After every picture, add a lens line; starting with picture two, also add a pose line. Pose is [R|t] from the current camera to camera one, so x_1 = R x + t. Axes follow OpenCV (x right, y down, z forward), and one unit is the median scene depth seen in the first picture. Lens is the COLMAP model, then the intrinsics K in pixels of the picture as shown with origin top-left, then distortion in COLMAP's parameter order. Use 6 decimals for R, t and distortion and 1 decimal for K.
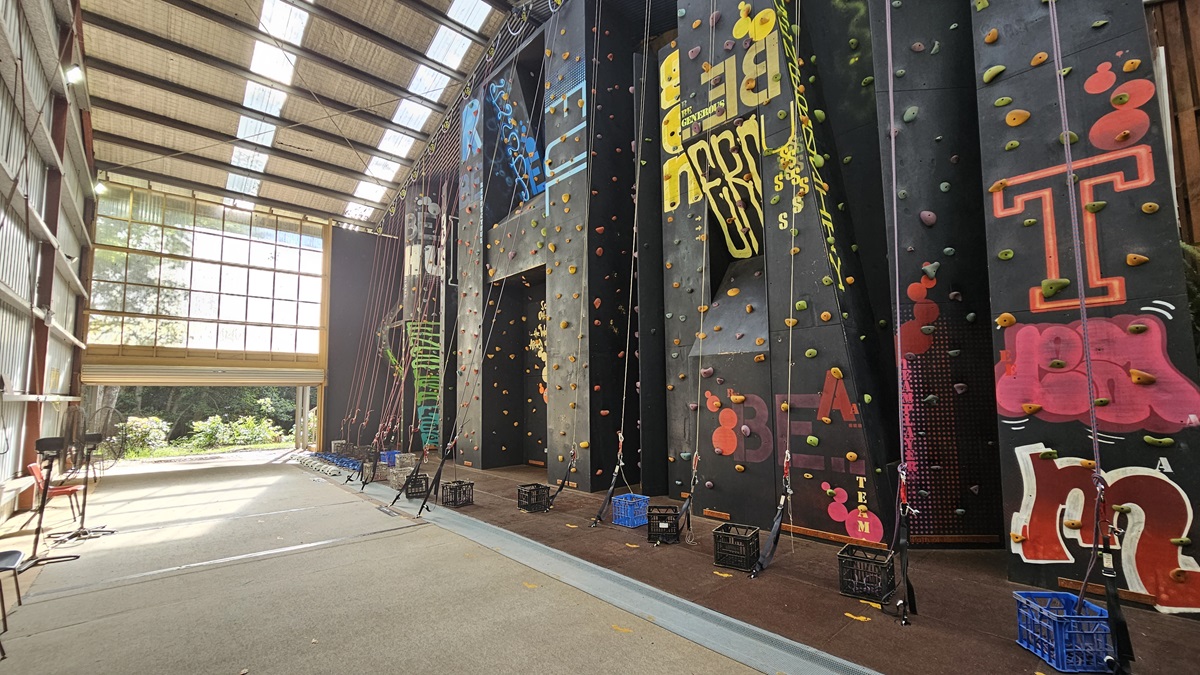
lens RADIAL K [[491.5, 0, 600.0], [0, 491.5, 345.7], [0, 0, 1]] dist [0.000057, -0.000069]
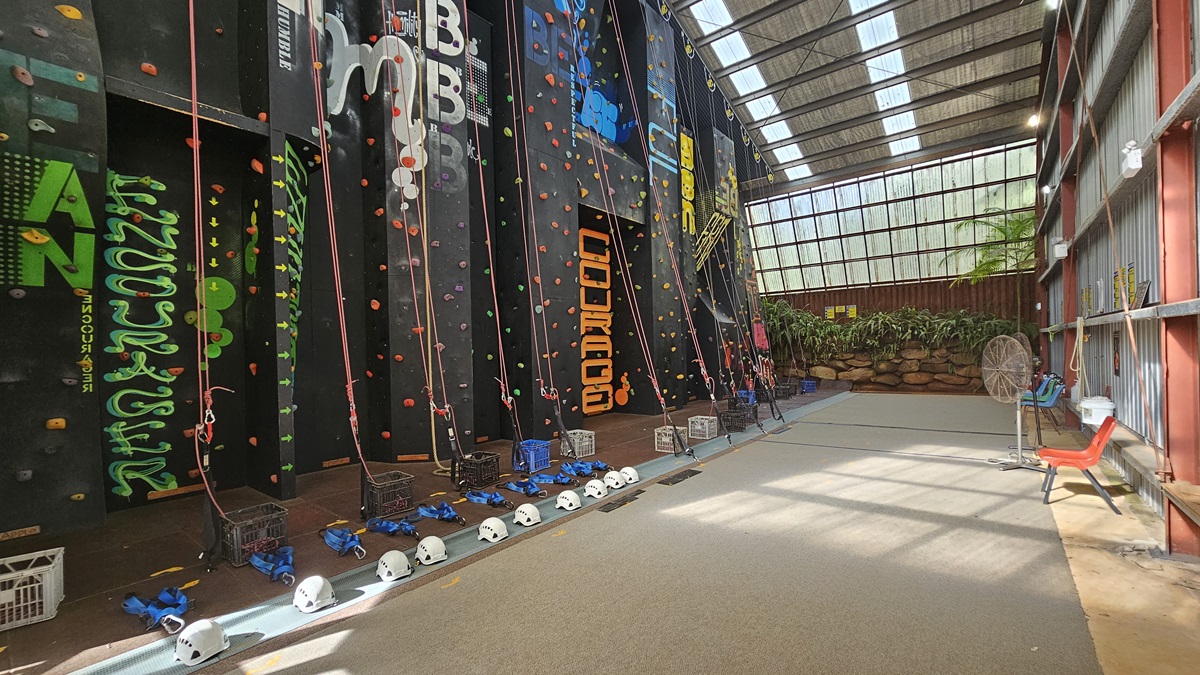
lens RADIAL K [[491.5, 0, 600.8], [0, 491.5, 342.2], [0, 0, 1]] dist [0.000057, -0.000069]
pose [[-0.162787, 0.028770, 0.986242, -1.228365], [-0.058176, 0.997556, -0.038703, 0.150851], [-0.984945, -0.063676, -0.160715, 1.310881]]
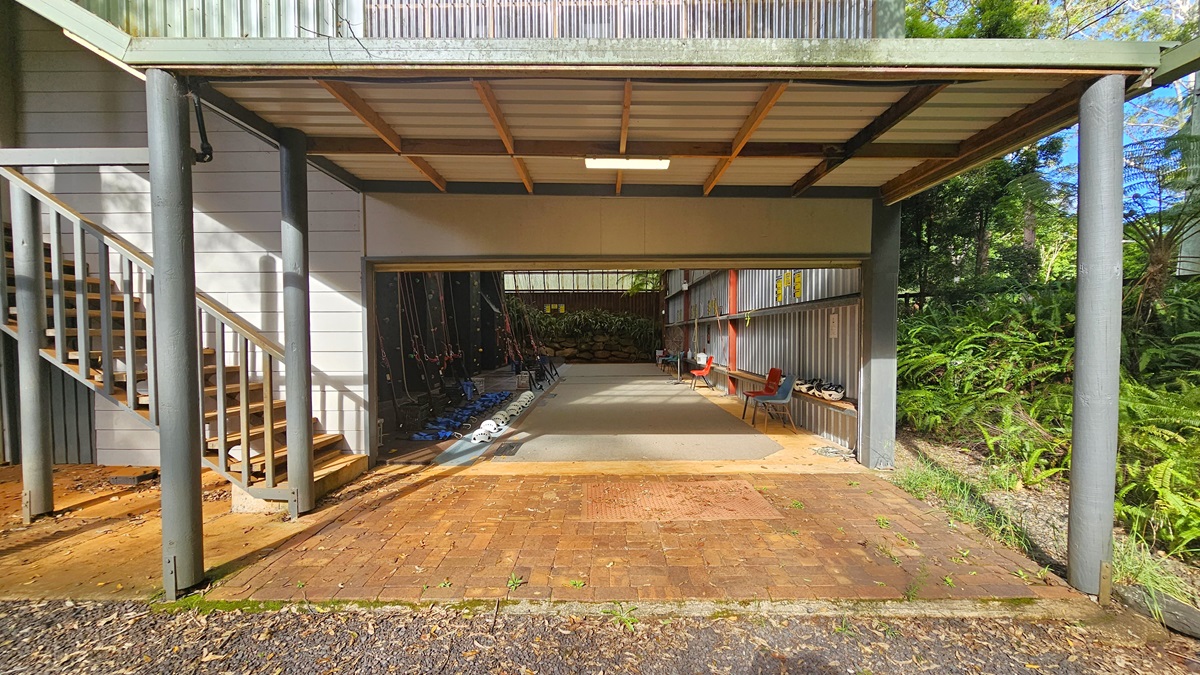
lens RADIAL K [[491.5, 0, 599.8], [0, 491.5, 336.6], [0, 0, 1]] dist [0.000057, -0.000069]
pose [[-0.737884, 0.008872, 0.674870, -1.363692], [-0.049539, 0.996505, -0.067264, 0.190537], [-0.673108, -0.083066, -0.734865, 1.612794]]
